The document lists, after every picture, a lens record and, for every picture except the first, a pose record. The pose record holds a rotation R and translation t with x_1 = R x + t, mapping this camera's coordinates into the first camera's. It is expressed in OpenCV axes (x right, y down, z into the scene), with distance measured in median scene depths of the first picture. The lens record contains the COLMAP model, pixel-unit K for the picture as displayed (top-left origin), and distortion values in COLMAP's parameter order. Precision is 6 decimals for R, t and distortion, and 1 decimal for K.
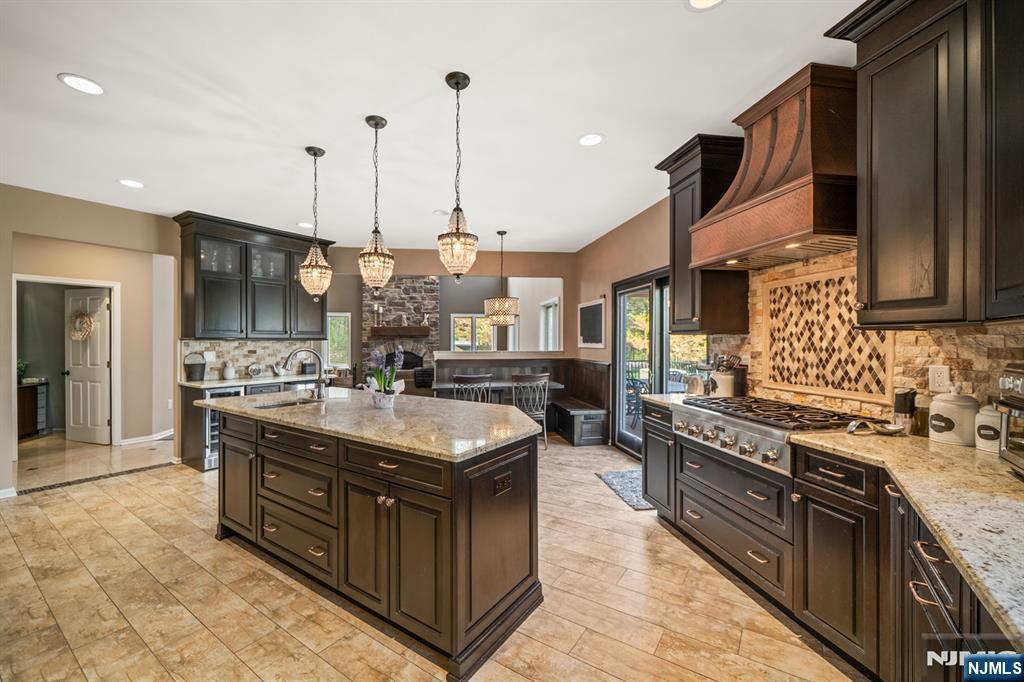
lens RADIAL K [[416.8, 0, 508.8], [0, 416.8, 341.0], [0, 0, 1]] dist [0.001576, -0.001960]
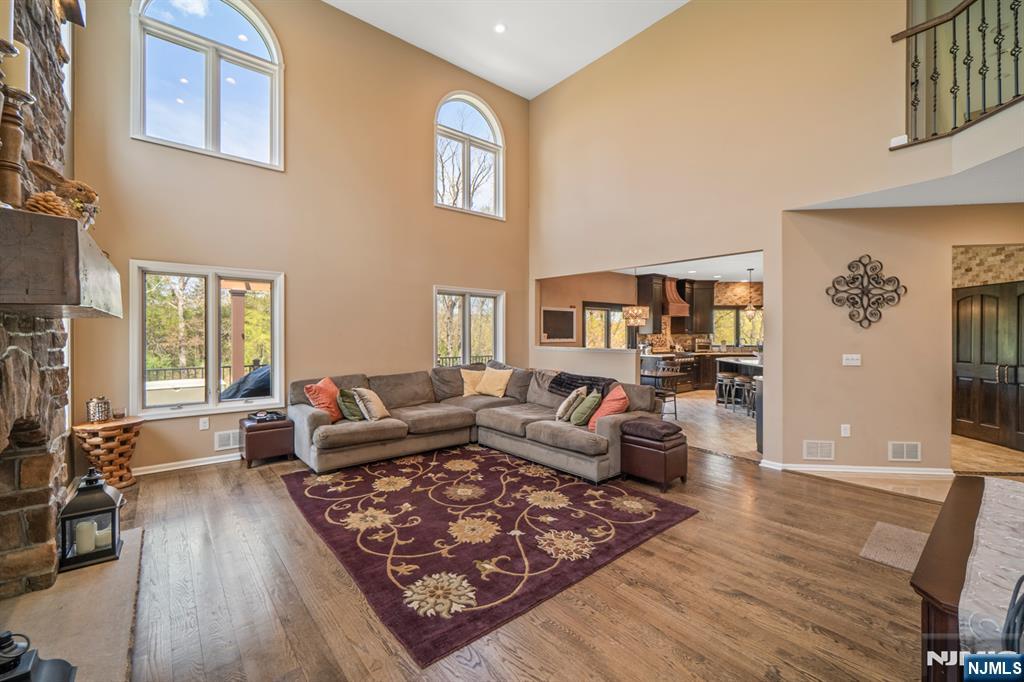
lens RADIAL K [[416.8, 0, 502.4], [0, 416.8, 338.9], [0, 0, 1]] dist [0.001576, -0.001960]
pose [[-0.495929, -0.012540, 0.868272, -0.424209], [0.000746, 0.999889, 0.014867, -0.007517], [-0.868362, 0.008020, -0.495865, 0.886824]]
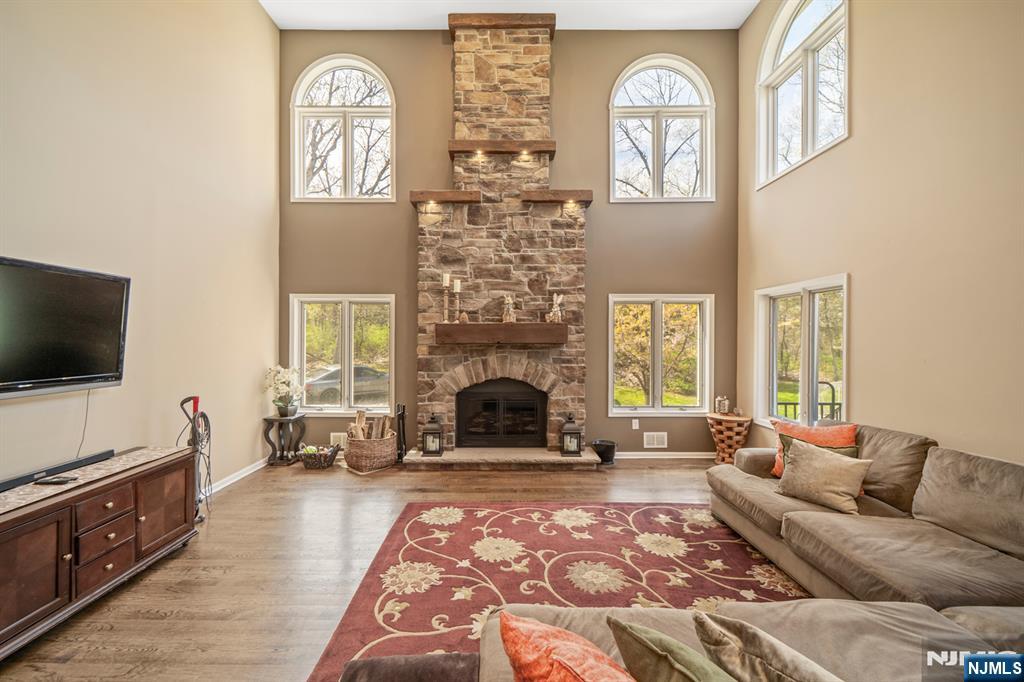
lens RADIAL K [[416.8, 0, 507.0], [0, 416.8, 338.4], [0, 0, 1]] dist [0.001576, -0.001960]
pose [[0.987085, 0.000391, -0.160200, -0.181141], [-0.001210, 0.999987, -0.005017, -0.016410], [0.160196, 0.005146, 0.987072, 0.562878]]
